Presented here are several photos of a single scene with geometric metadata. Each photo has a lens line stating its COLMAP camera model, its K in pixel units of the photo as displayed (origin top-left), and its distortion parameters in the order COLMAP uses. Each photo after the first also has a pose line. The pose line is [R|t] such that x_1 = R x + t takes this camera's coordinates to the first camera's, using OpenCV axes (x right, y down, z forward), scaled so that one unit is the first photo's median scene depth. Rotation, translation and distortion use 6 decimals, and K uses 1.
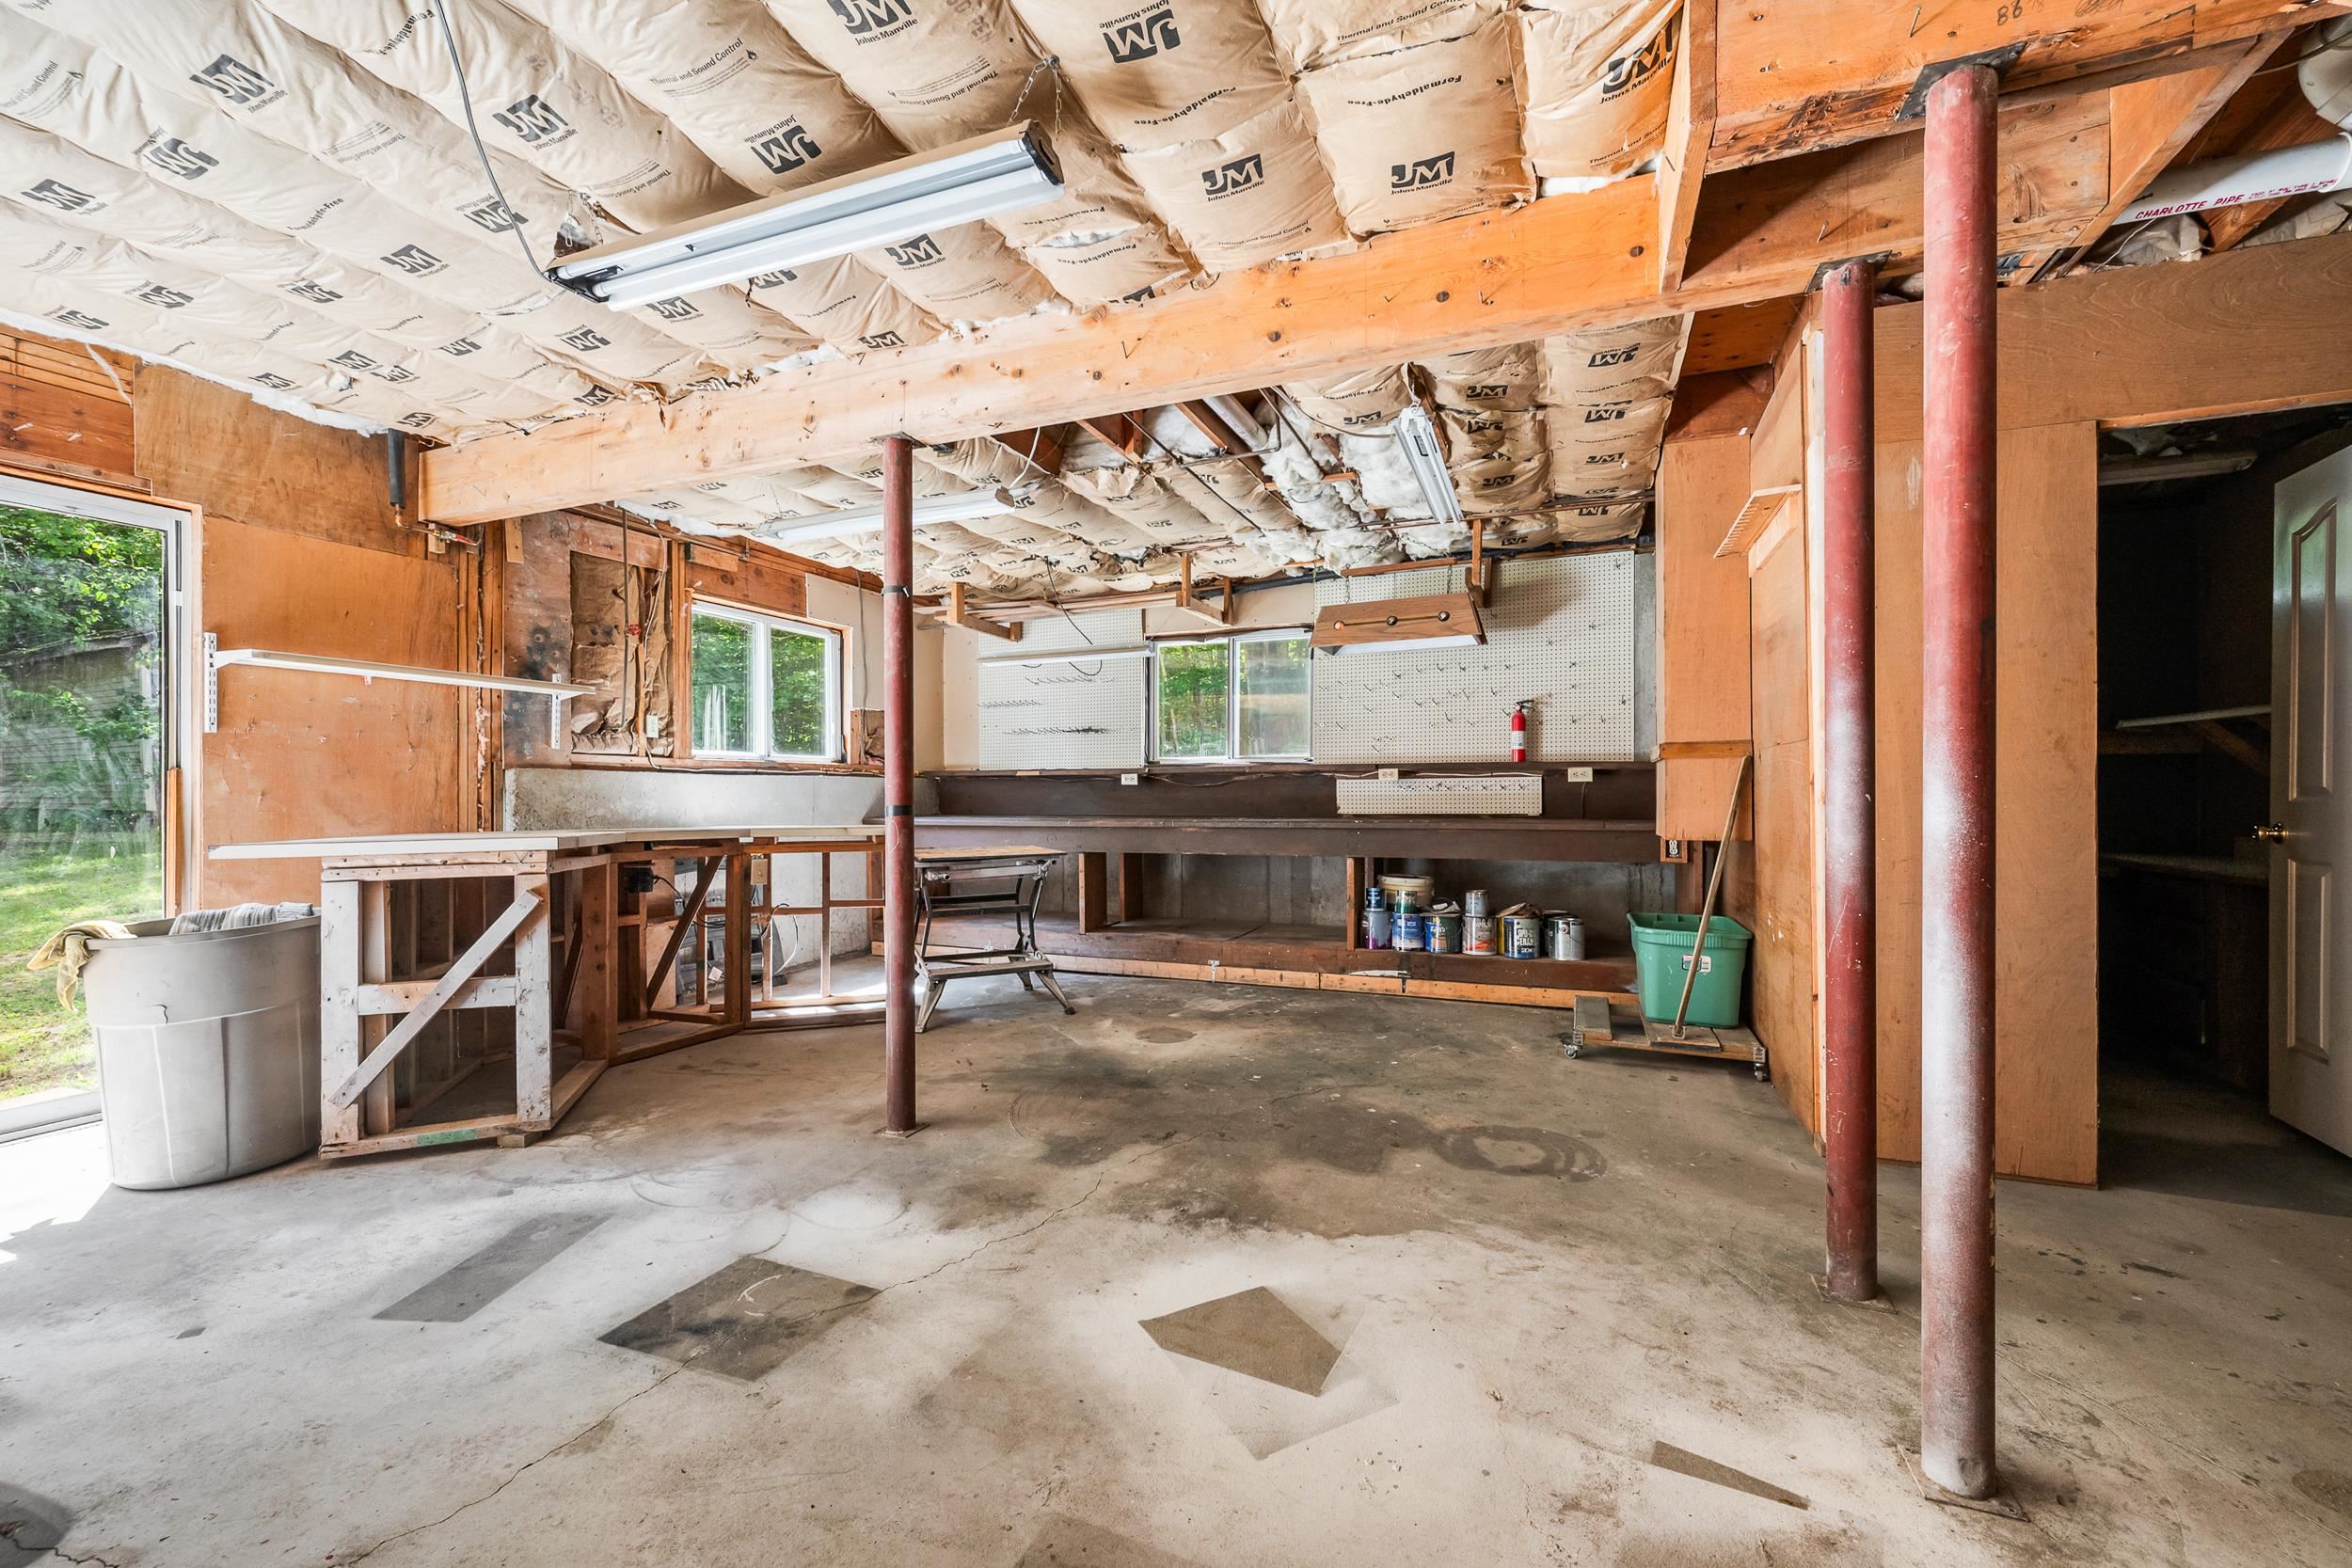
lens RADIAL K [[954.7, 0, 1168.7], [0, 954.7, 794.5], [0, 0, 1]] dist [0.002265, -0.001790]
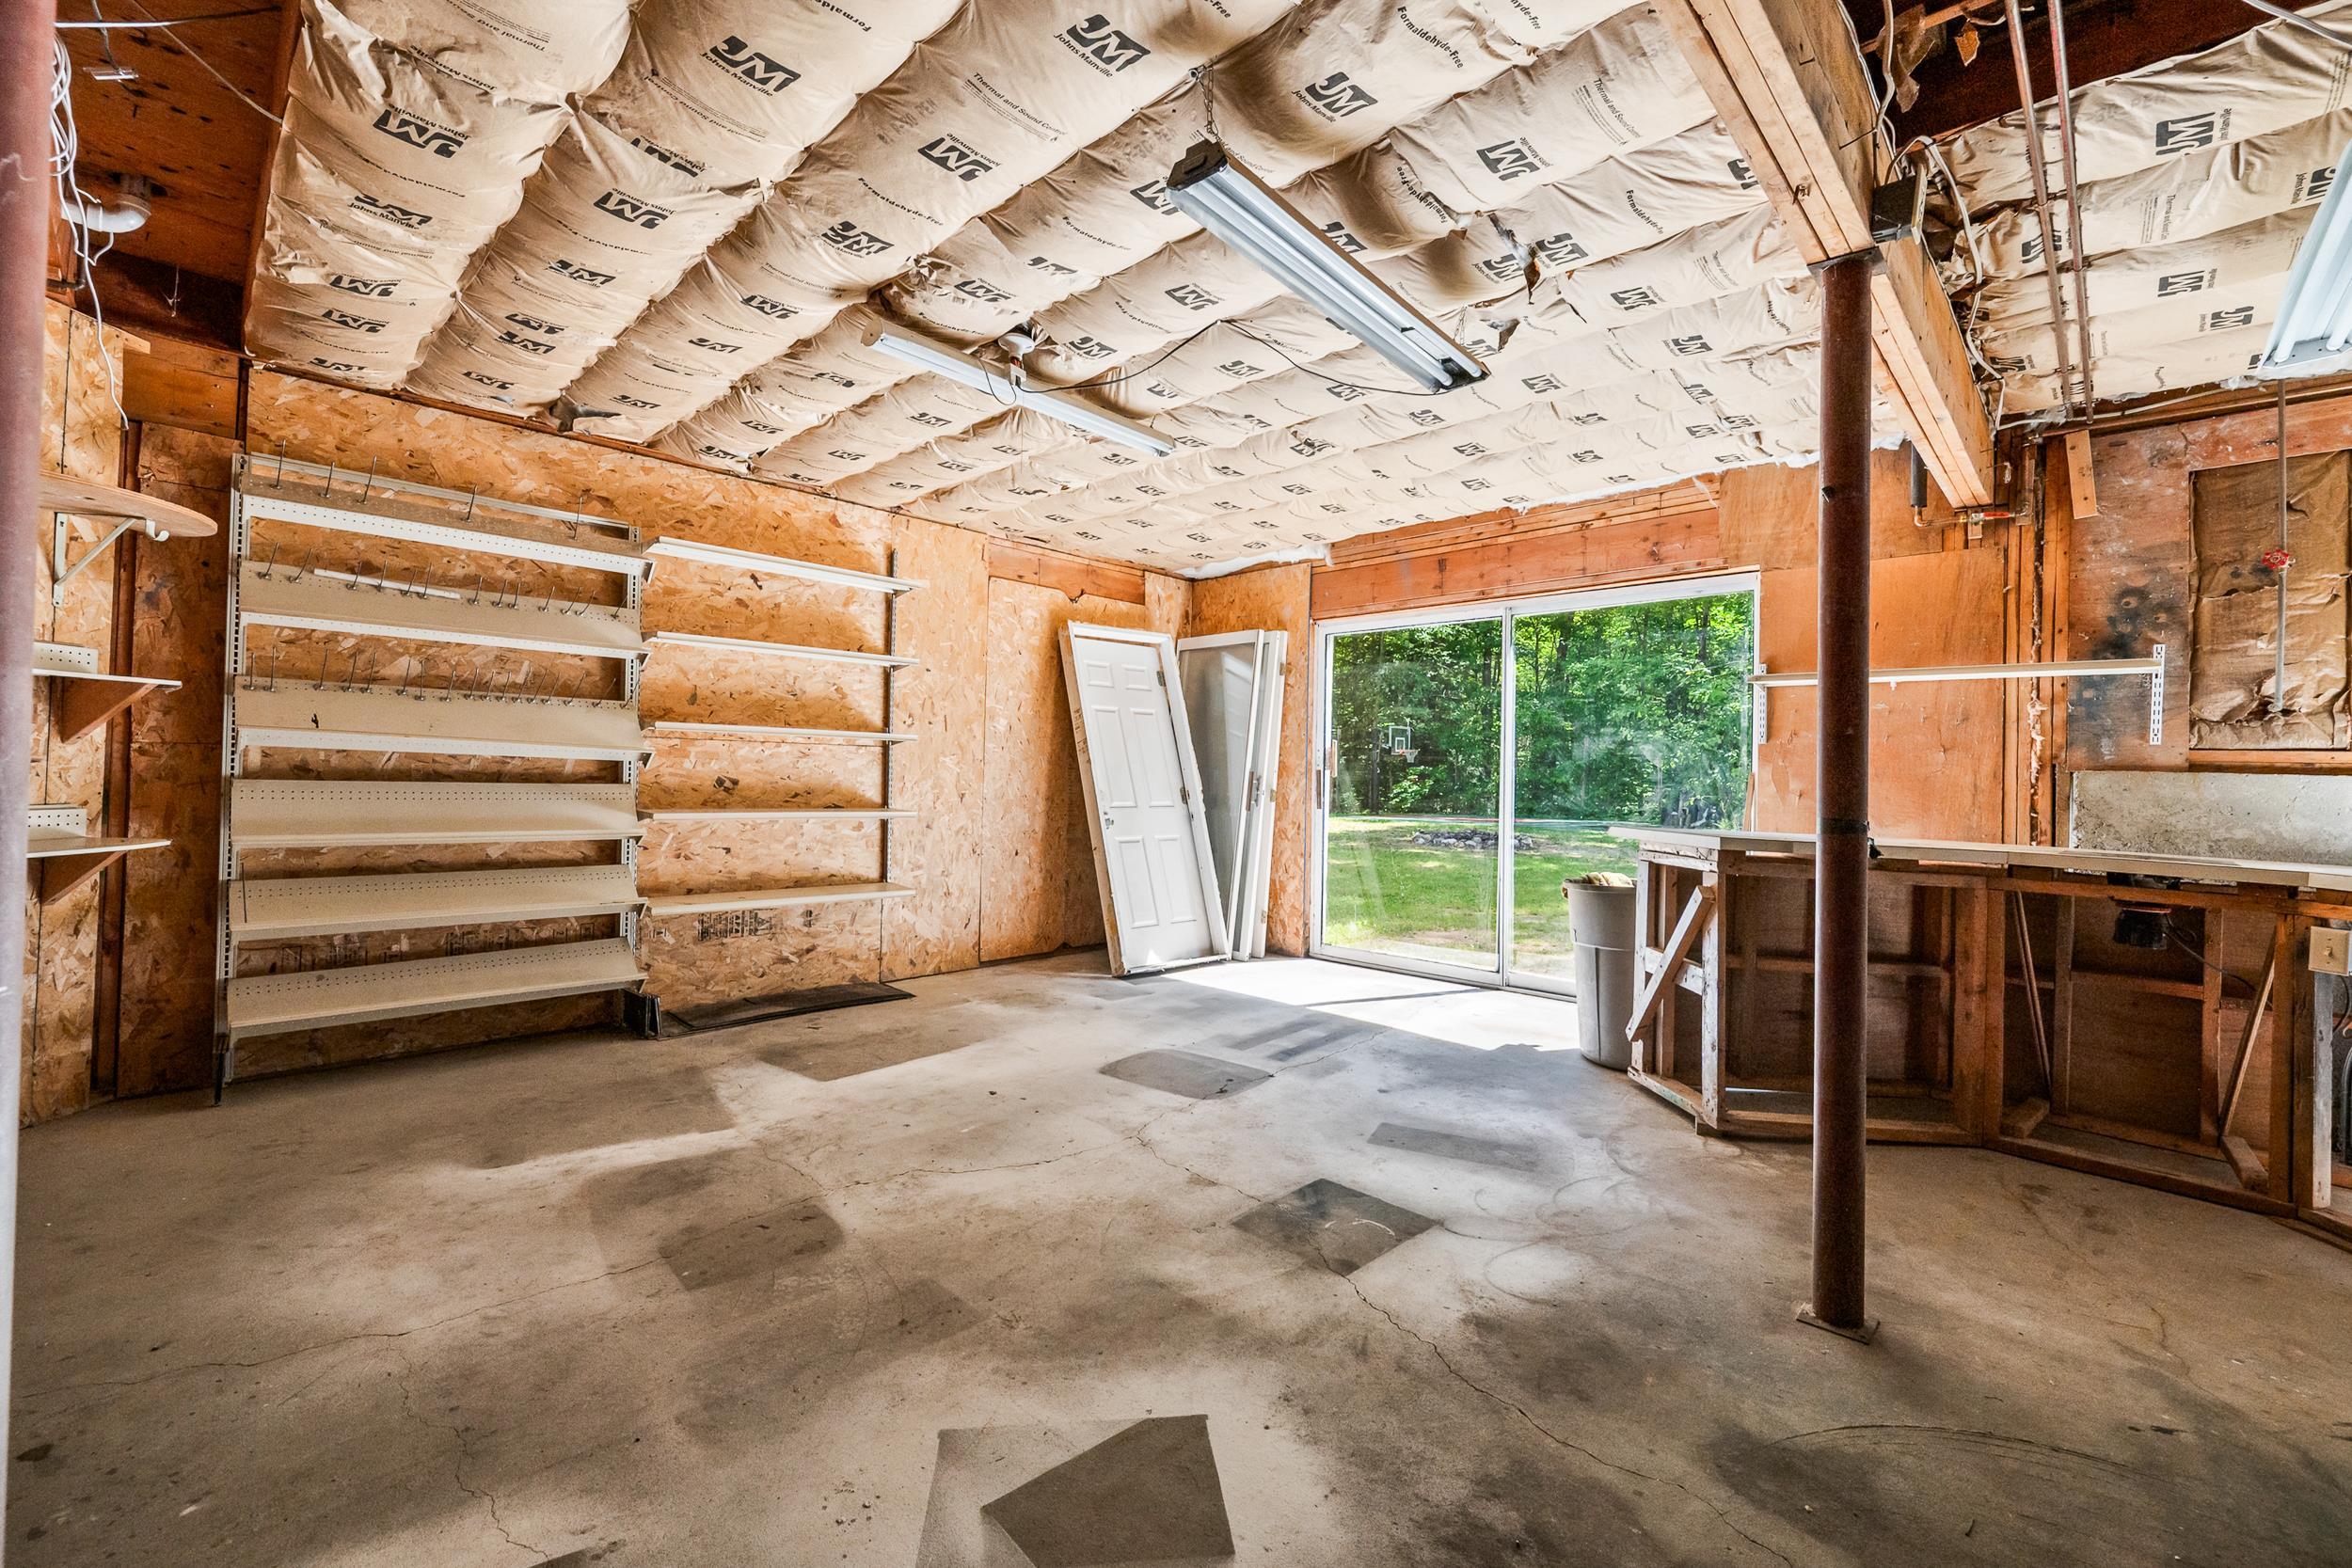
lens RADIAL K [[954.7, 0, 1163.9], [0, 954.7, 765.0], [0, 0, 1]] dist [0.002265, -0.001790]
pose [[-0.362800, -0.015301, -0.931741, 0.517313], [-0.026954, 0.999619, -0.005921, -0.010043], [0.931477, 0.022966, -0.363074, 0.839120]]
